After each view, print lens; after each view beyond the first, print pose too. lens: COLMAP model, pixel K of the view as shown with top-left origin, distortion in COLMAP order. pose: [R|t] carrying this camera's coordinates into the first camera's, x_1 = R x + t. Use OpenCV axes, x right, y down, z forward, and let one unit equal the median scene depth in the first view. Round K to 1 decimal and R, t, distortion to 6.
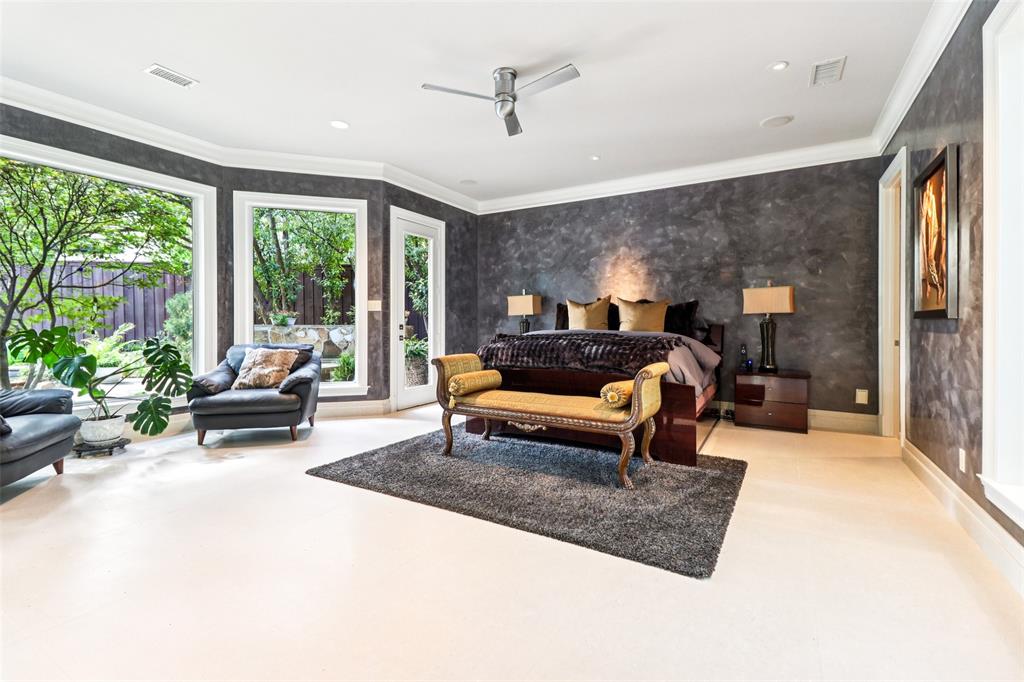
lens RADIAL K [[460.9, 0, 509.3], [0, 460.9, 322.4], [0, 0, 1]] dist [0.058473, -0.028265]
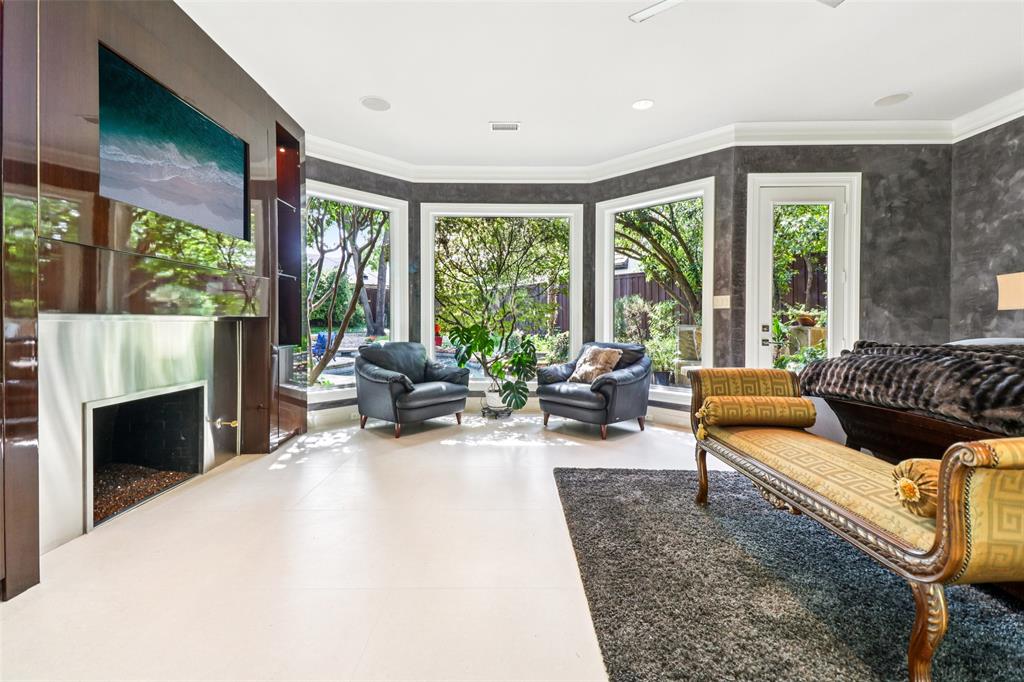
lens RADIAL K [[467.1, 0, 511.5], [0, 467.1, 323.4], [0, 0, 1]] dist [0.059504, -0.030043]
pose [[0.497061, 0.000971, -0.867715, 0.252237], [-0.001944, 0.999998, 0.000005, 0.002497], [0.867714, 0.001684, 0.497062, 0.259578]]
